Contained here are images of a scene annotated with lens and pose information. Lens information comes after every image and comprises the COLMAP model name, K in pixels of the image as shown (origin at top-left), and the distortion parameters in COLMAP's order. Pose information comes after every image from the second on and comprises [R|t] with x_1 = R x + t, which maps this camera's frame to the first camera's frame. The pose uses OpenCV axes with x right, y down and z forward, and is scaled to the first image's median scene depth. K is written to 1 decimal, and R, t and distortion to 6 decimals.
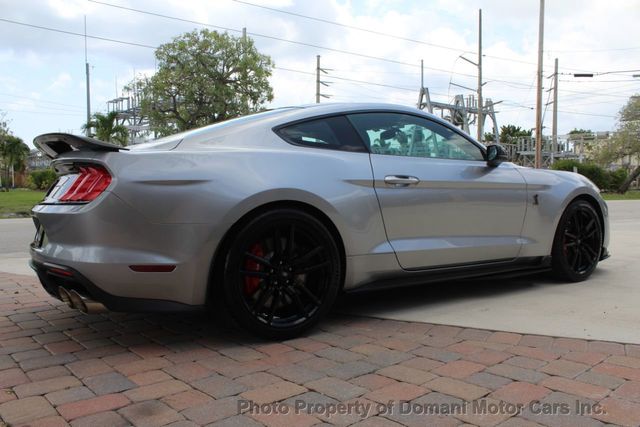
lens RADIAL K [[526.0, 0, 312.6], [0, 526.0, 223.3], [0, 0, 1]] dist [-0.160693, 0.131896]
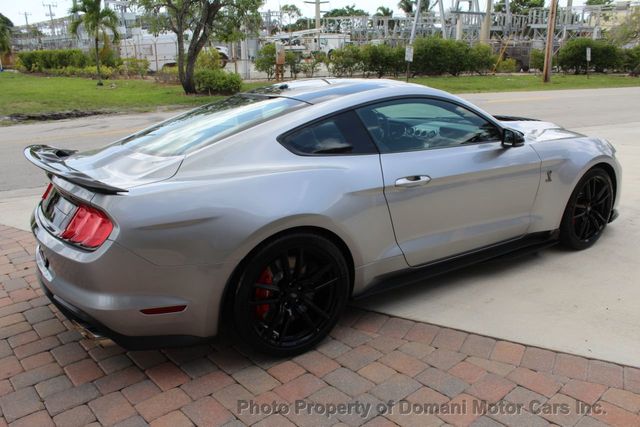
lens RADIAL K [[526.0, 0, 312.6], [0, 526.0, 223.3], [0, 0, 1]] dist [-0.160693, 0.131896]
pose [[0.999921, -0.011810, -0.004244, -0.001509], [0.012482, 0.970949, 0.238961, -0.035477], [0.001299, -0.238996, 0.971020, 0.007485]]
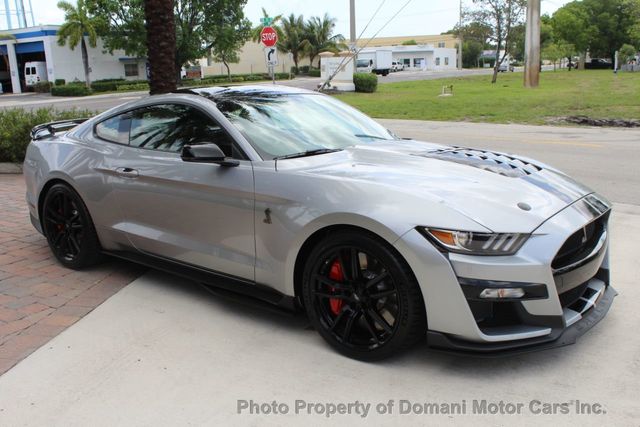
lens RADIAL K [[622.1, 0, 320.0], [0, 622.1, 213.5], [0, 0, 1]] dist [-0.164159, 0.172003]
pose [[0.350651, 0.211665, -0.912273, 0.231598], [-0.047883, 0.976902, 0.208255, -0.043579], [0.935281, -0.029342, 0.352687, 0.136351]]
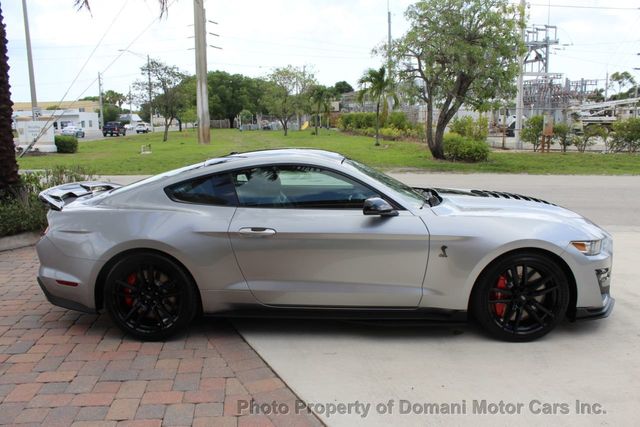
lens RADIAL K [[526.0, 0, 312.6], [0, 526.0, 223.3], [0, 0, 1]] dist [-0.160693, 0.131896]
pose [[0.830723, 0.103787, -0.546925, 0.136594], [-0.039558, 0.990989, 0.127971, -0.038414], [0.555279, -0.084673, 0.827343, 0.012857]]
